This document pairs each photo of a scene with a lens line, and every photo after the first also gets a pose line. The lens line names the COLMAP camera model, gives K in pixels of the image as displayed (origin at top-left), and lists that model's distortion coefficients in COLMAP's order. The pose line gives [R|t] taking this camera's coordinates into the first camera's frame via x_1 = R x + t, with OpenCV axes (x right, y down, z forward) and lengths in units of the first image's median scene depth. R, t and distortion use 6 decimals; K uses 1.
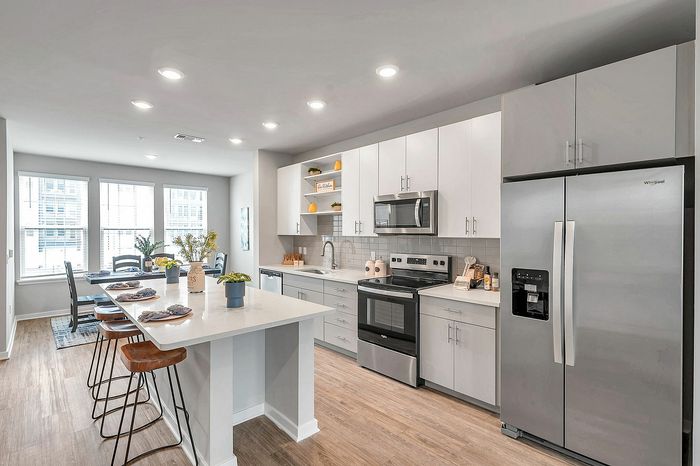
lens RADIAL K [[328.7, 0, 373.9], [0, 328.7, 236.0], [0, 0, 1]] dist [0.001077, 0.000220]
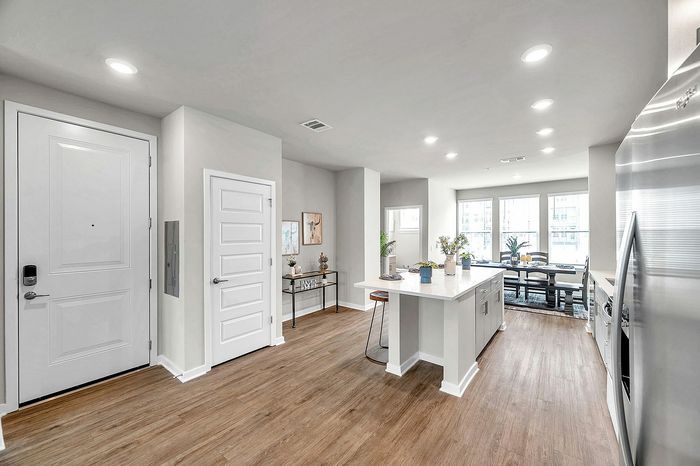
lens RADIAL K [[285.1, 0, 350.7], [0, 285.1, 234.3], [0, 0, 1]] dist [-0.000310, -0.000071]
pose [[0.132378, -0.002394, -0.991196, 0.383141], [-0.007257, 0.999968, -0.003384, -0.002430], [0.991173, 0.007641, 0.132356, 0.208152]]
